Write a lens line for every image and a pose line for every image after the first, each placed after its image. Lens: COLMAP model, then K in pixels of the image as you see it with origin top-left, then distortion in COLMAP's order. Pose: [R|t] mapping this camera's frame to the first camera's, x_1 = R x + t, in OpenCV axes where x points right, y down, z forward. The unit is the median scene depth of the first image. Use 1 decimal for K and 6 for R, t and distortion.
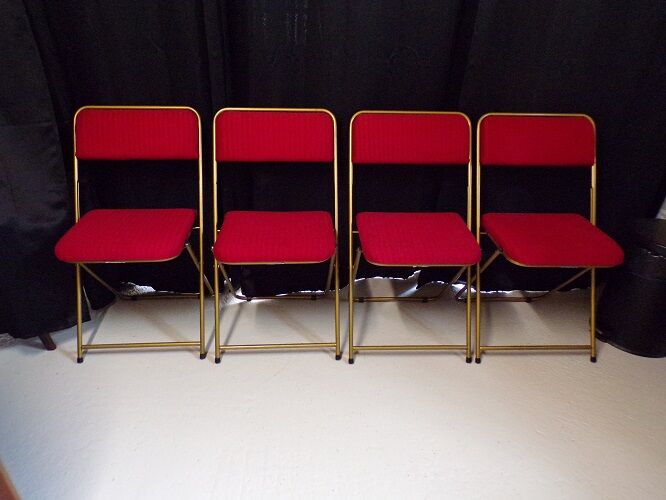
lens RADIAL K [[448.0, 0, 333.0], [0, 448.0, 250.0], [0, 0, 1]] dist [0.000175, -0.000101]
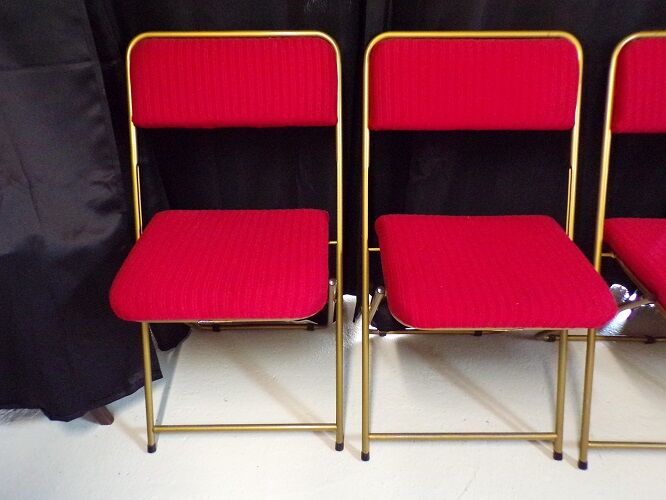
lens RADIAL K [[448.0, 0, 333.0], [0, 448.0, 250.0], [0, 0, 1]] dist [0.000175, -0.000101]
pose [[0.997759, 0.013766, -0.065477, -0.262809], [-0.006978, 0.994678, 0.102792, -0.101582], [0.066544, -0.102104, 0.992546, 0.402949]]
